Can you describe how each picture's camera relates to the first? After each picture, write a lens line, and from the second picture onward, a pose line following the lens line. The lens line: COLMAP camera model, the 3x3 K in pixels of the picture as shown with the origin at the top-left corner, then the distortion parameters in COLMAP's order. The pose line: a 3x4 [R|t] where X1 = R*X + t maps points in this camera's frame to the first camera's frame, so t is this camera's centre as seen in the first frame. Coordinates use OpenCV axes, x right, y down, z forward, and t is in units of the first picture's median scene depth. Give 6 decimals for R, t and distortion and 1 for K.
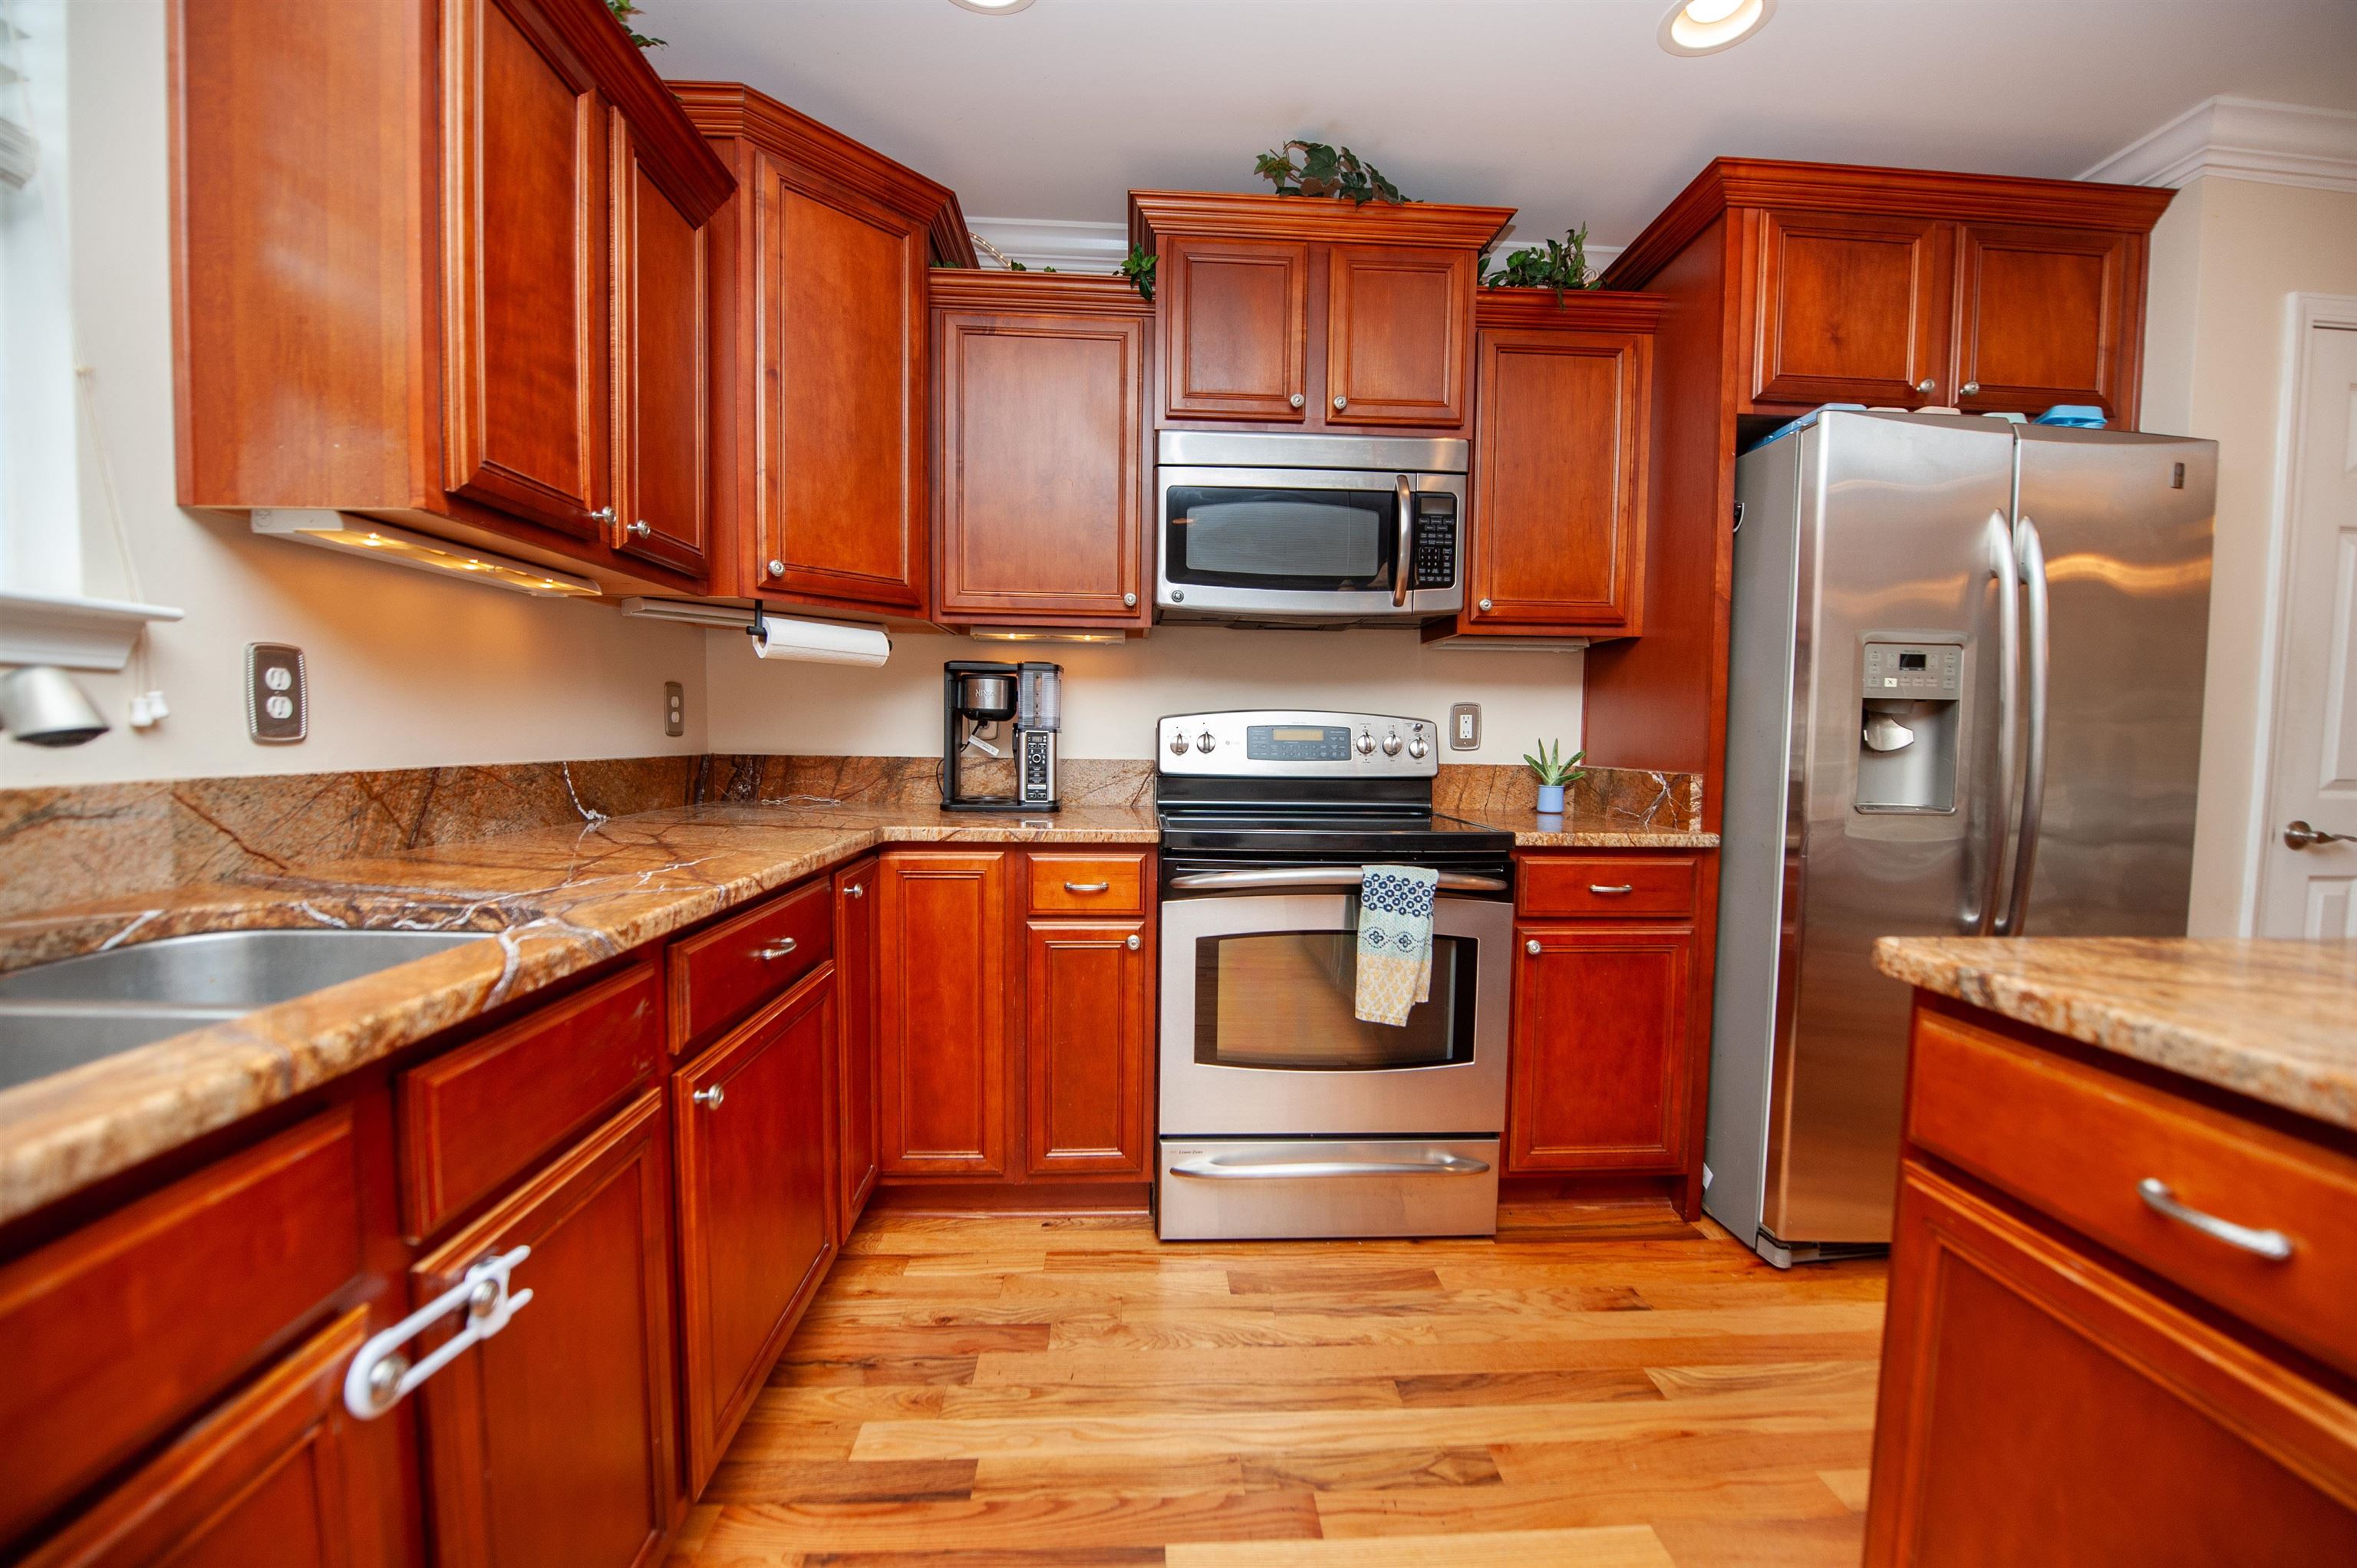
lens RADIAL K [[937.2, 0, 1188.8], [0, 937.2, 795.8], [0, 0, 1]] dist [-0.017604, -0.002085]
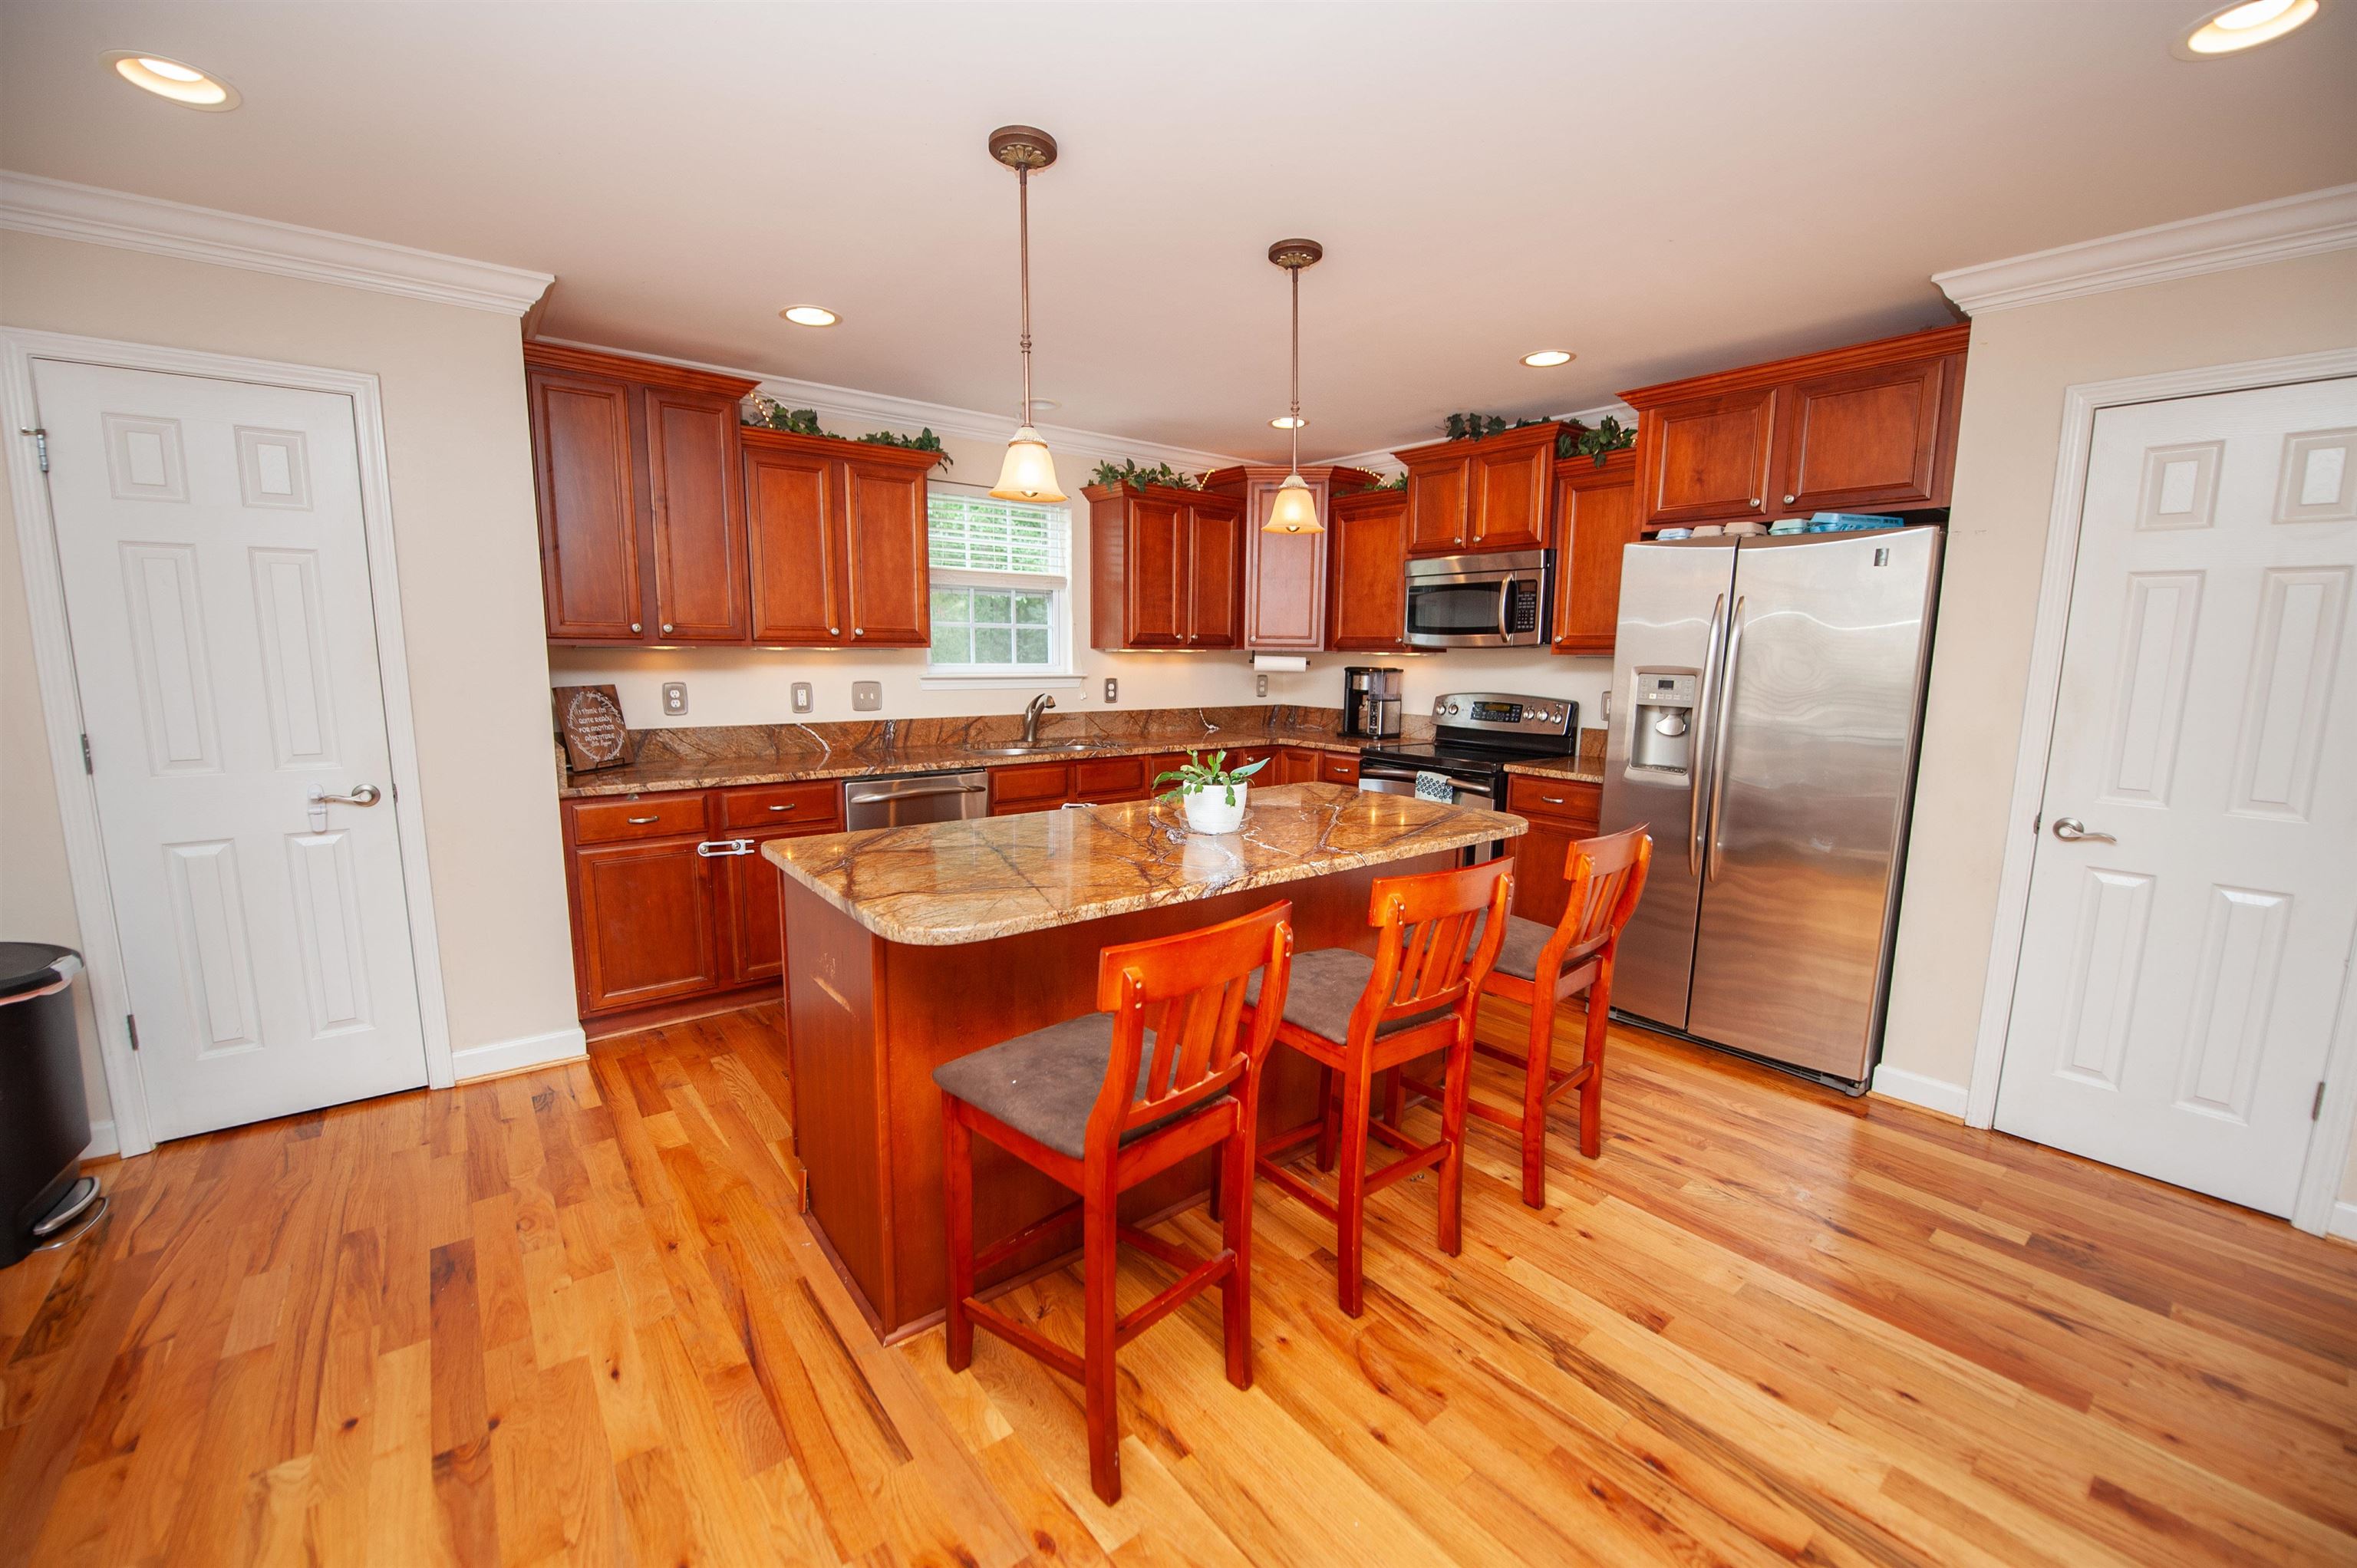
lens RADIAL K [[937.2, 0, 1178.5], [0, 937.2, 787.7], [0, 0, 1]] dist [-0.017604, -0.002085]
pose [[0.576552, 0.113376, -0.809156, 2.280255], [-0.057090, 0.993495, 0.098527, -0.098924], [0.815064, -0.010611, 0.579274, -1.019059]]
